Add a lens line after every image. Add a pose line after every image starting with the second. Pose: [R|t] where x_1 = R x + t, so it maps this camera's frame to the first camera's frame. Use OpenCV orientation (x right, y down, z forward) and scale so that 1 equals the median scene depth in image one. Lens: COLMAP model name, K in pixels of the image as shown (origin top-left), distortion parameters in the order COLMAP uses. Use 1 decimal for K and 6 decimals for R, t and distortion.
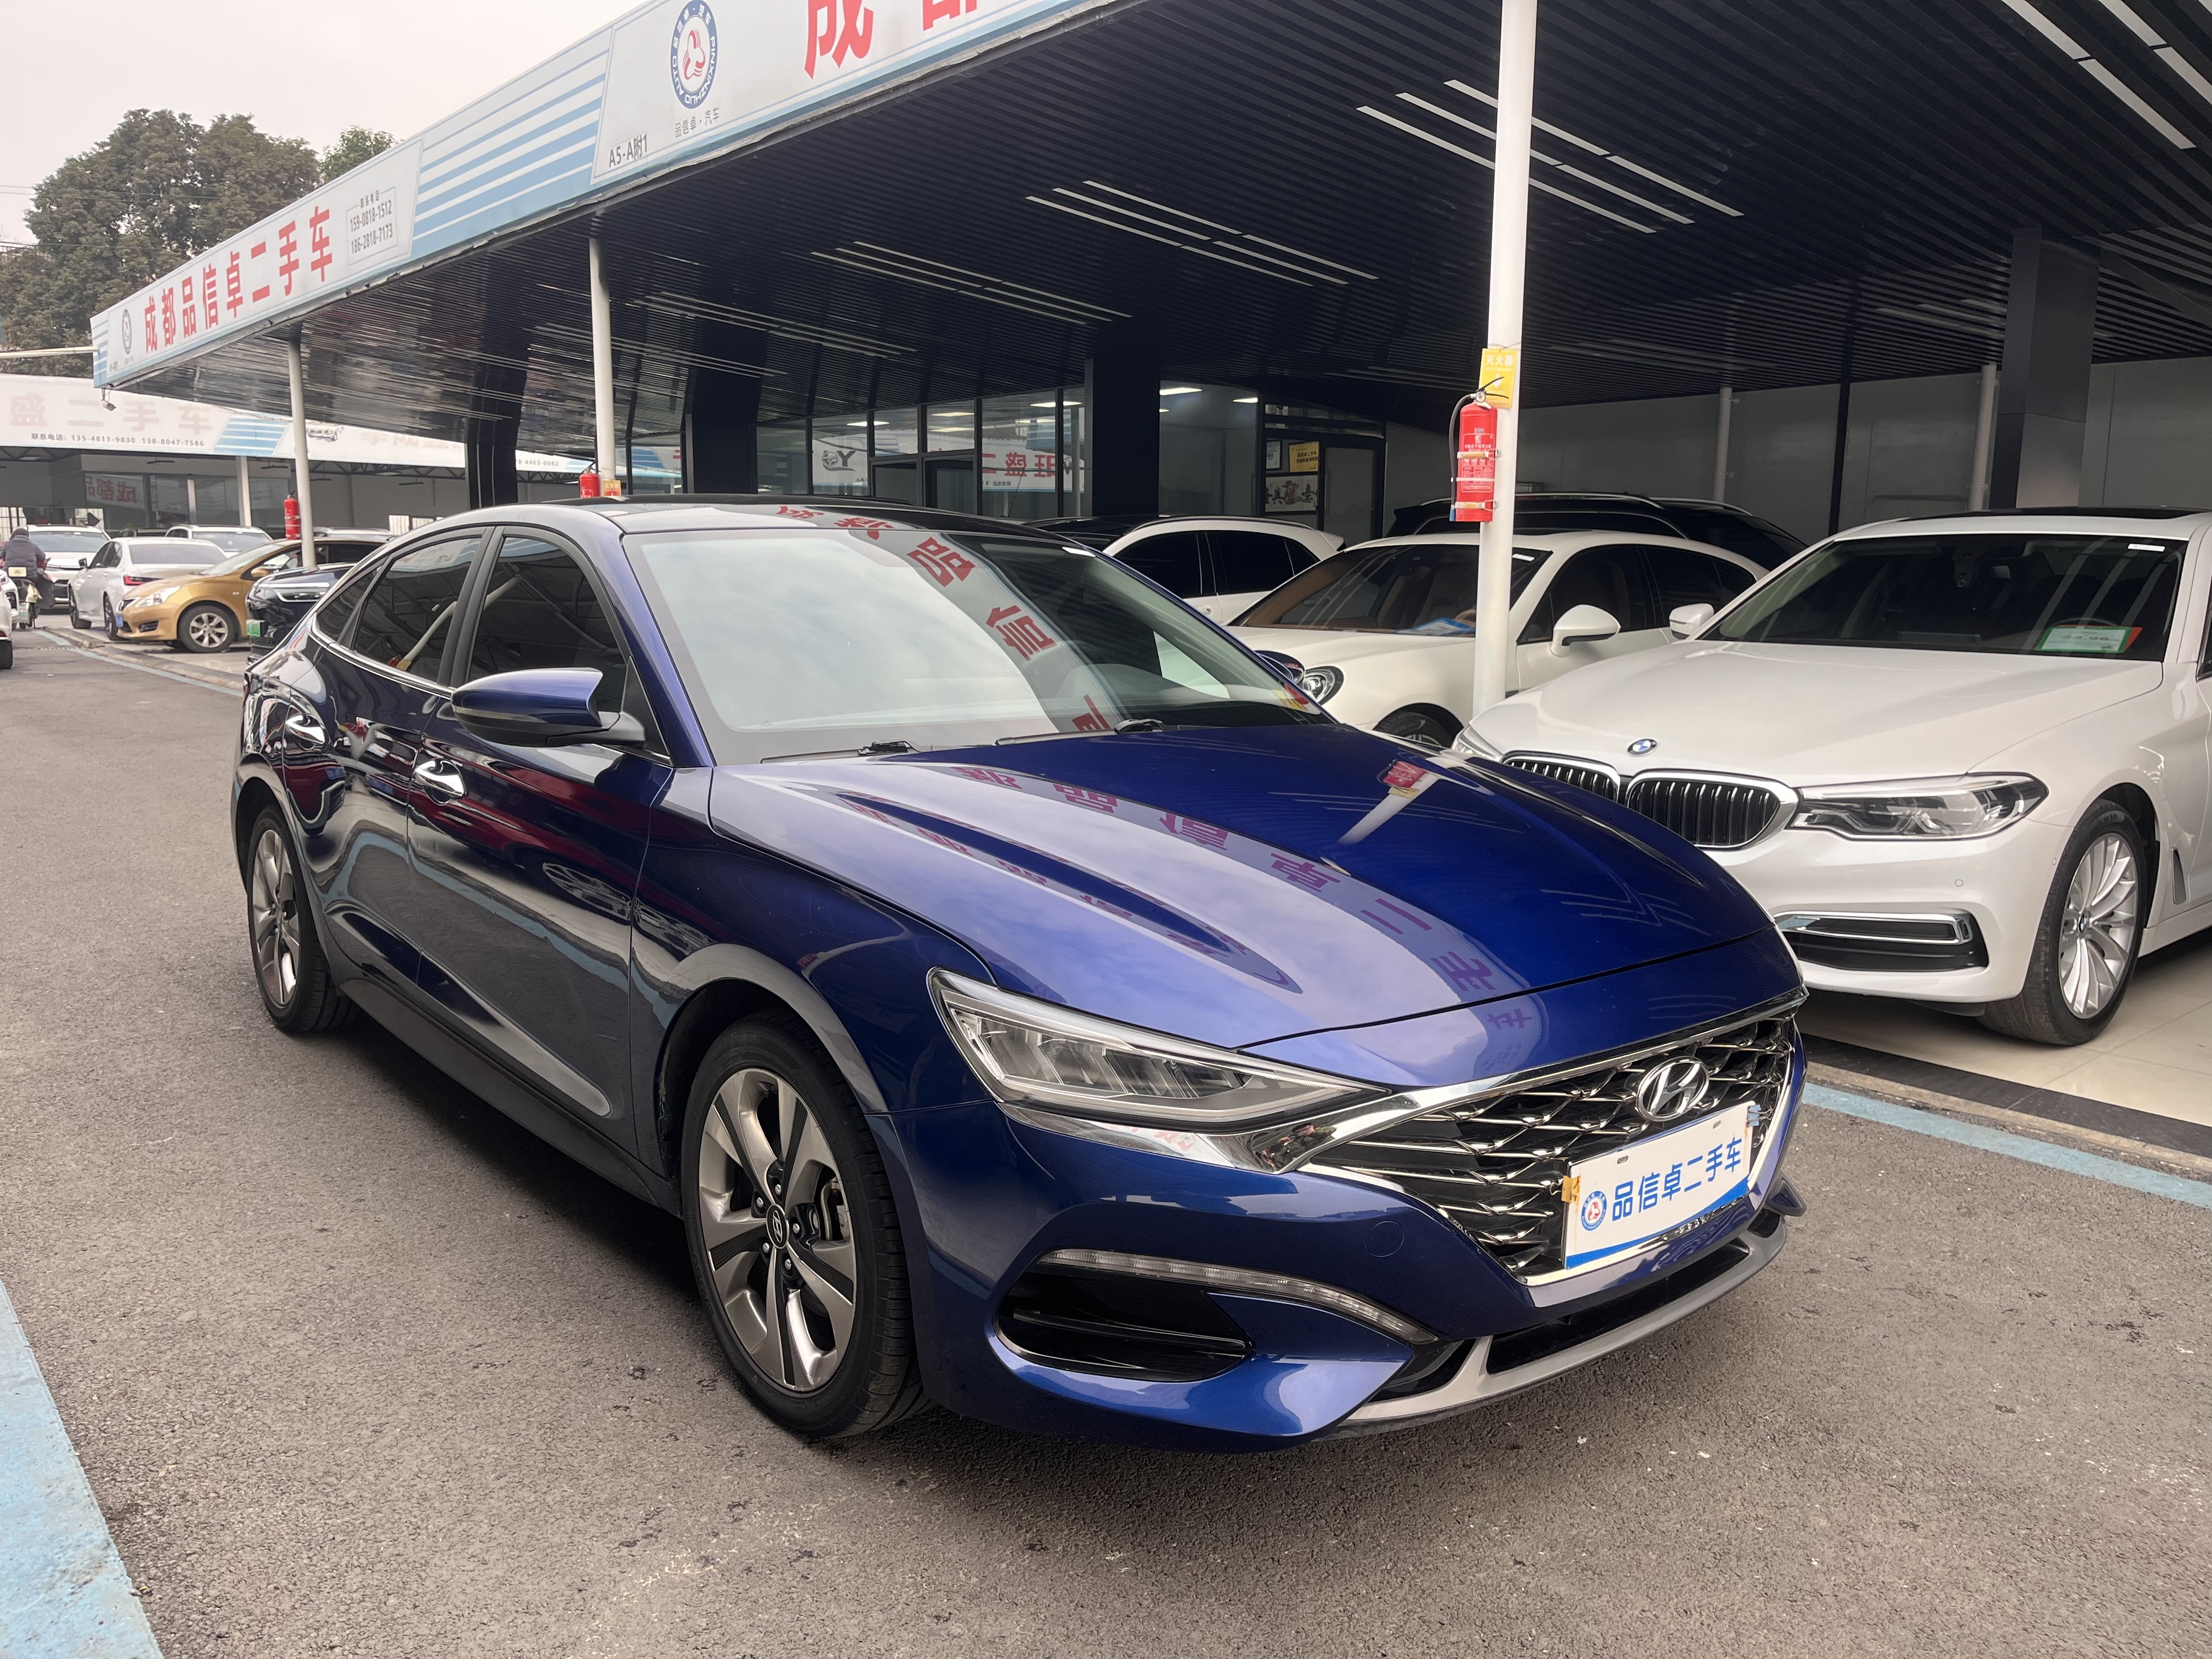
lens RADIAL K [[1663.7, 0, 1123.1], [0, 1663.7, 835.5], [0, 0, 1]] dist [0.064952, -0.104469]
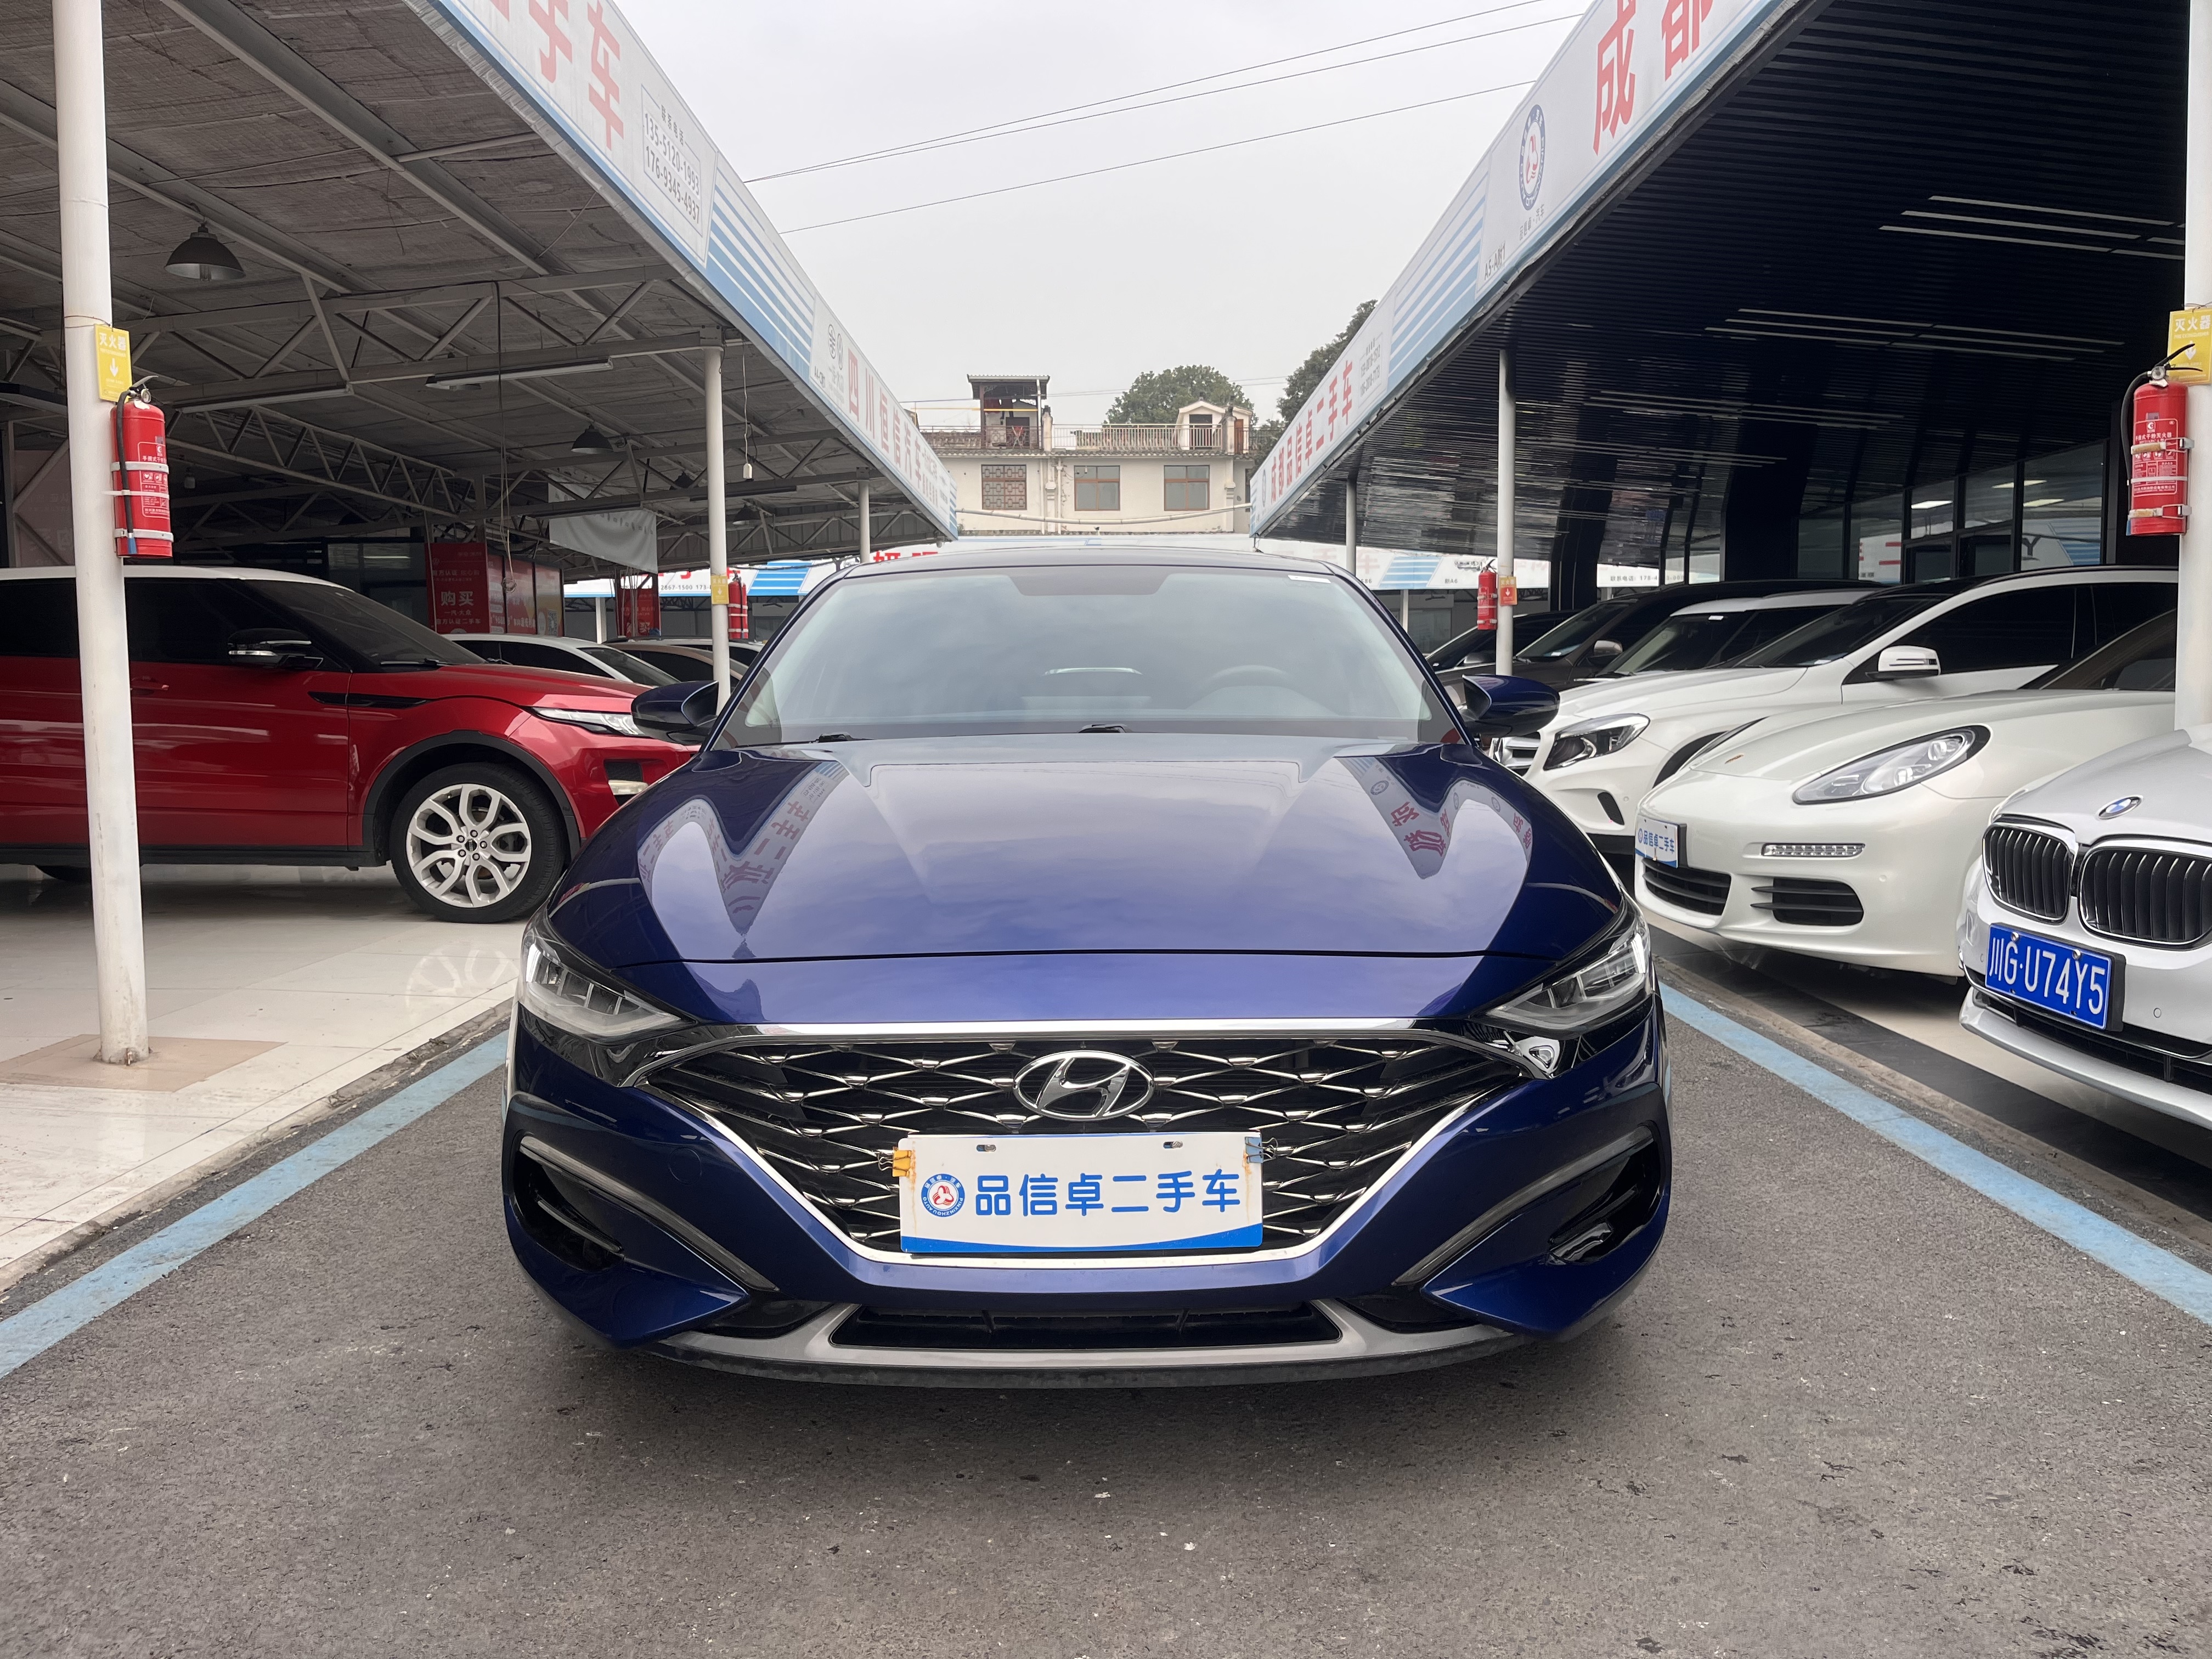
lens RADIAL K [[1663.7, 0, 1122.1], [0, 1663.7, 849.3], [0, 0, 1]] dist [0.064952, -0.104469]
pose [[0.773243, 0.040464, -0.632818, 0.441390], [-0.080026, 0.996210, -0.034083, 0.026666], [0.629040, 0.076996, 0.773550, 0.156779]]
